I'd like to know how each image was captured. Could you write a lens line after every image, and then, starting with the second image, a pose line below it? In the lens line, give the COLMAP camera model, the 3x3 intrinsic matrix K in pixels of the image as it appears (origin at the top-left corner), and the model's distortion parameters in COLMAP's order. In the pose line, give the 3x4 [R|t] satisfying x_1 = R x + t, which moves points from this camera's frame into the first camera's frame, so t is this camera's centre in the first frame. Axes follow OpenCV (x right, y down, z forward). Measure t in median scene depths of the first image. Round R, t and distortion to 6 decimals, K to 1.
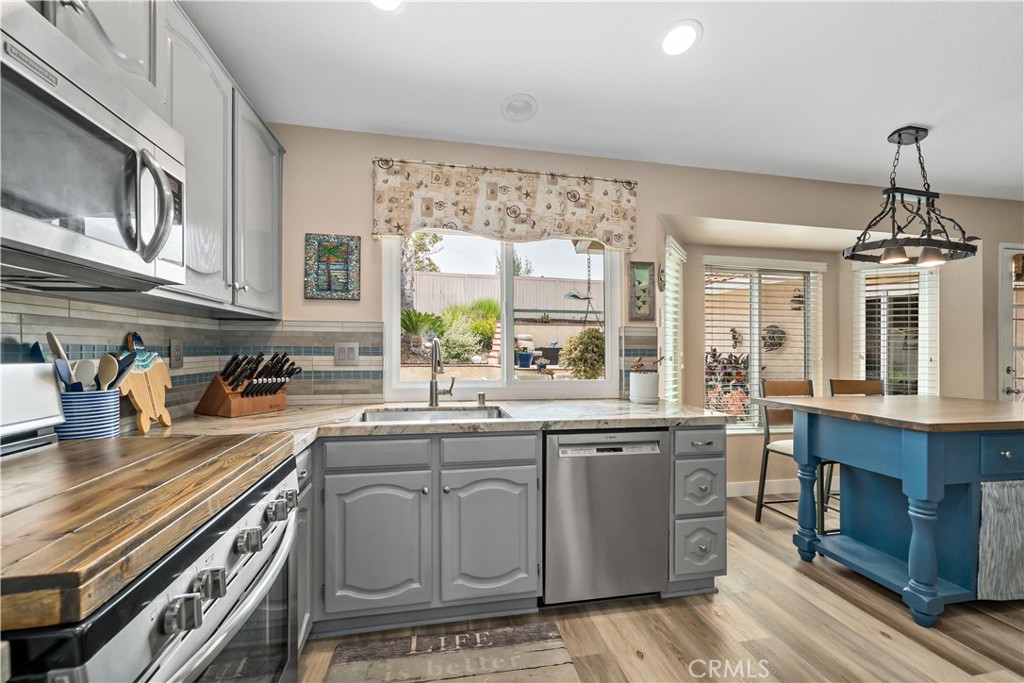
lens RADIAL K [[411.6, 0, 505.8], [0, 411.6, 348.6], [0, 0, 1]] dist [0.004322, -0.000265]
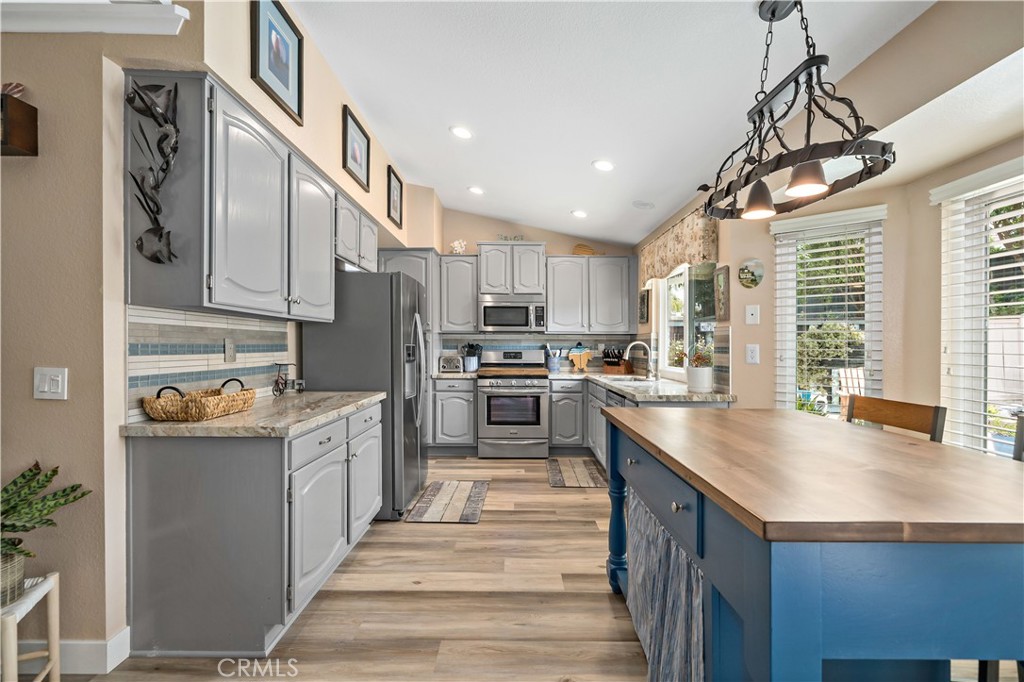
lens RADIAL K [[435.6, 0, 516.3], [0, 435.6, 345.6], [0, 0, 1]] dist [-0.001243, -0.001393]
pose [[-0.180409, -0.000521, -0.983592, 1.910940], [0.010292, 0.999944, -0.002417, -0.006238], [0.983538, -0.010559, -0.180394, 0.811878]]
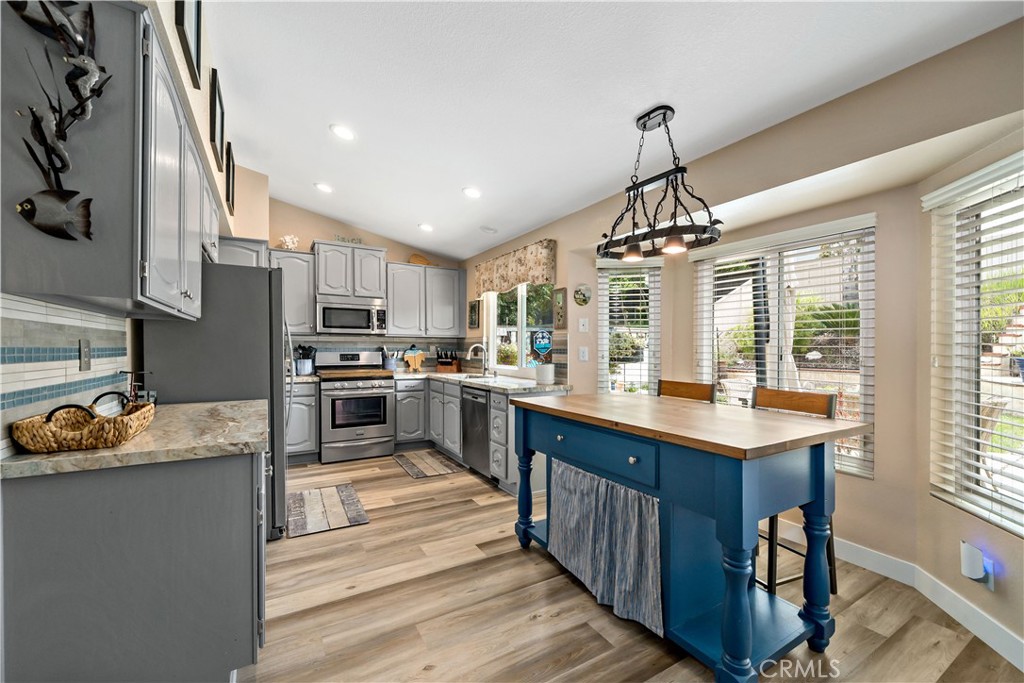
lens RADIAL K [[408.1, 0, 506.9], [0, 408.1, 346.8], [0, 0, 1]] dist [-0.000909, -0.000478]
pose [[0.335573, -0.000565, -0.942014, 1.966057], [0.009927, 0.999946, 0.002937, -0.014752], [0.941962, -0.010337, 0.335561, 0.412451]]
